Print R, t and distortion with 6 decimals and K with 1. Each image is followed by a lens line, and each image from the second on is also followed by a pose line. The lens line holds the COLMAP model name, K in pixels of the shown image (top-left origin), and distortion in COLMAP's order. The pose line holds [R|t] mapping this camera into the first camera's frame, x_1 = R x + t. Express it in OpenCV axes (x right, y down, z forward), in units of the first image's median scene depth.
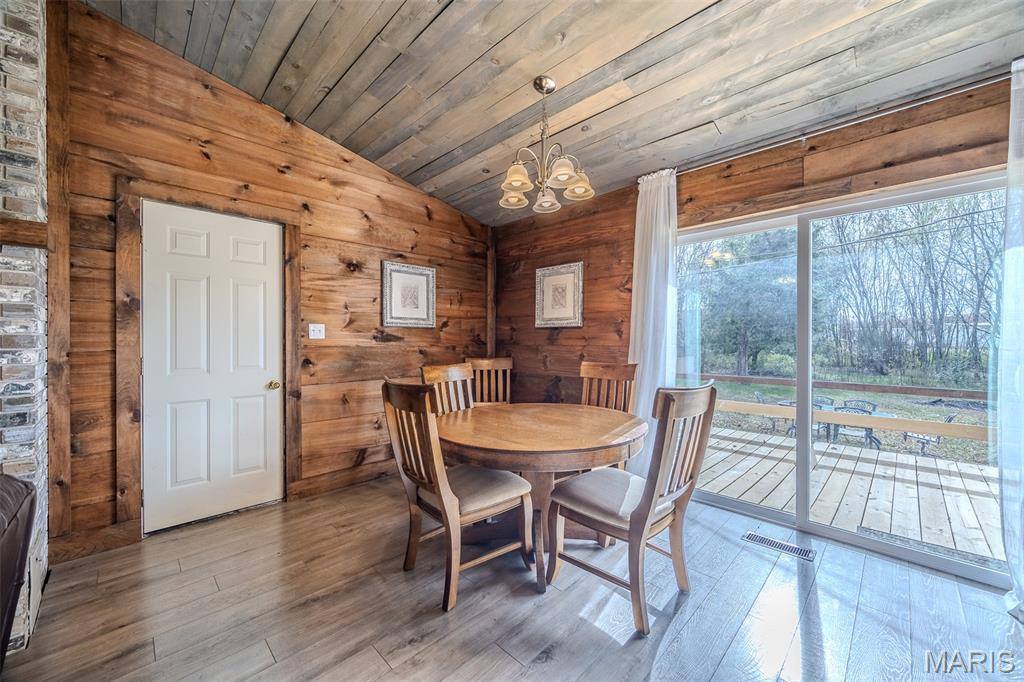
lens RADIAL K [[388.8, 0, 513.7], [0, 388.8, 340.8], [0, 0, 1]] dist [-0.002110, -0.000234]
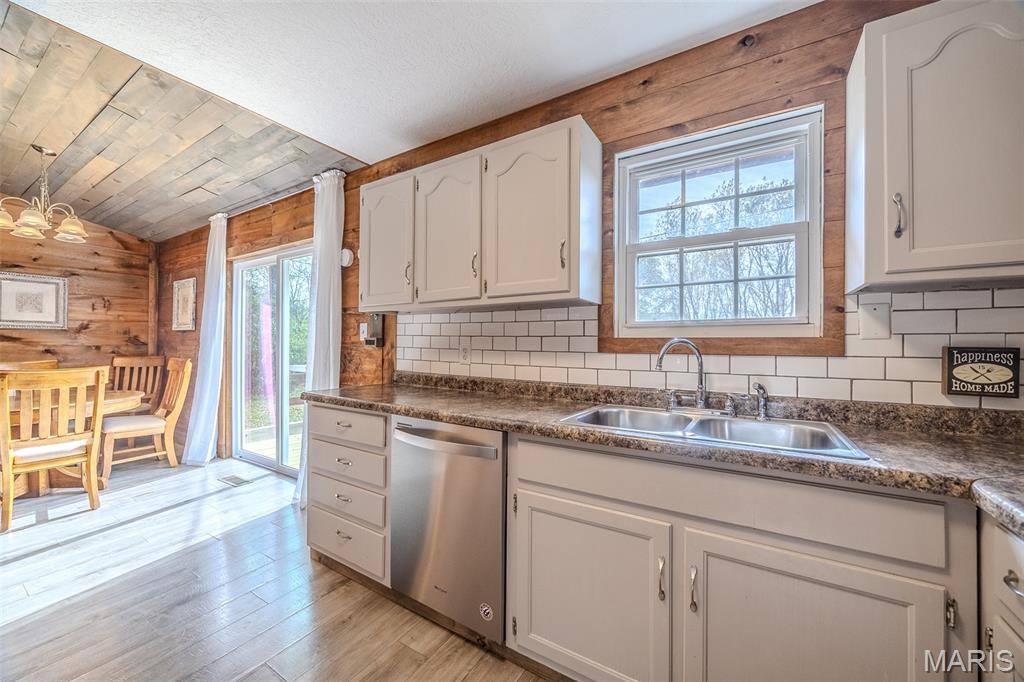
lens RADIAL K [[388.8, 0, 513.7], [0, 388.8, 340.8], [0, 0, 1]] dist [-0.002110, -0.000234]
pose [[0.974609, 0.004124, 0.223876, 0.791718], [-0.002429, 0.999966, -0.007847, 0.004044], [-0.223901, 0.007104, 0.974586, -0.384358]]
